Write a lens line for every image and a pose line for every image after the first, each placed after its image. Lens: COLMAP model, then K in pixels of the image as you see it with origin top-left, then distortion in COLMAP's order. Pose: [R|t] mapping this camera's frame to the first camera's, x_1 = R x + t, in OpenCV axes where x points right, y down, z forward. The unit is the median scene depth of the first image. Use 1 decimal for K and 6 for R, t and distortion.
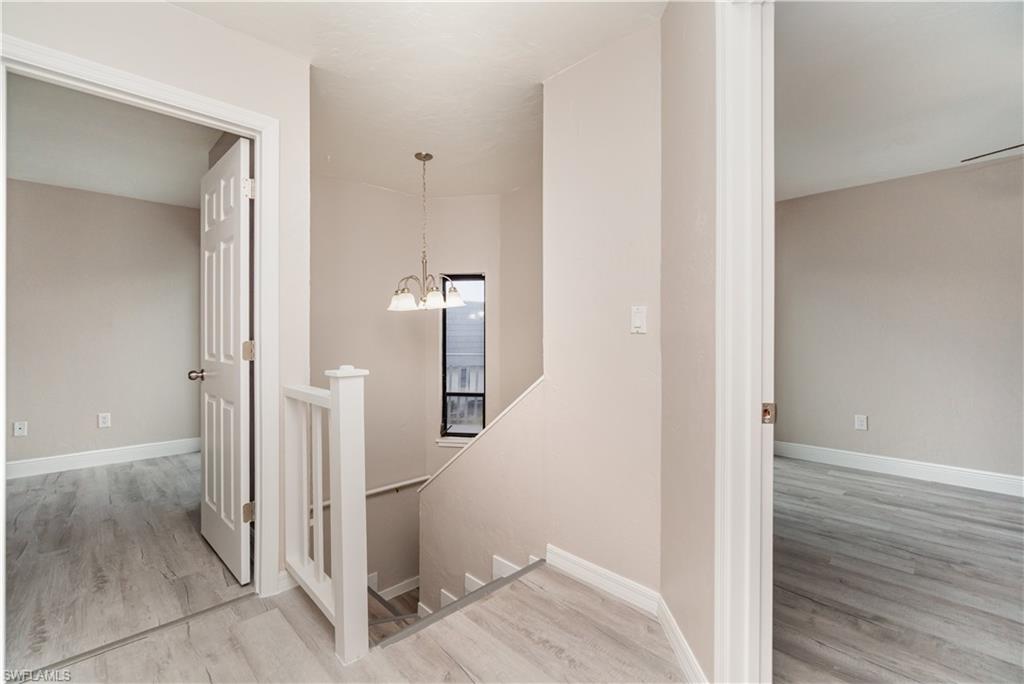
lens RADIAL K [[446.4, 0, 511.2], [0, 446.4, 337.4], [0, 0, 1]] dist [-0.004821, 0.000496]
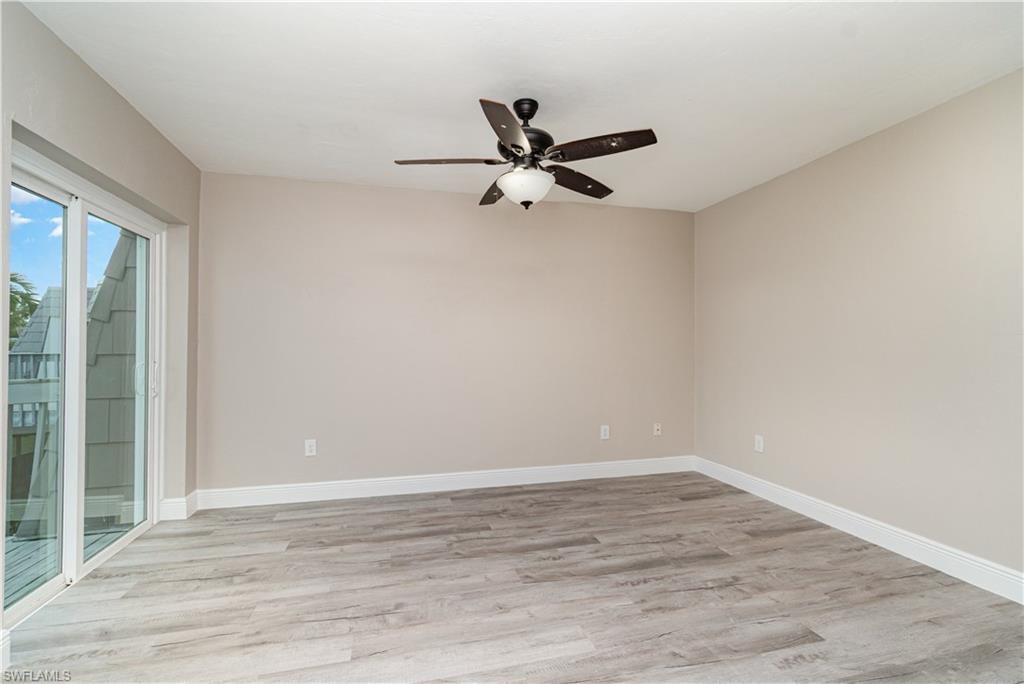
lens RADIAL K [[446.4, 0, 510.1], [0, 446.4, 342.8], [0, 0, 1]] dist [-0.004821, 0.000496]
pose [[0.493667, 0.012356, 0.869563, 0.259939], [0.001192, 0.999889, -0.014885, -0.007976], [-0.869650, 0.008385, 0.493597, 0.266410]]
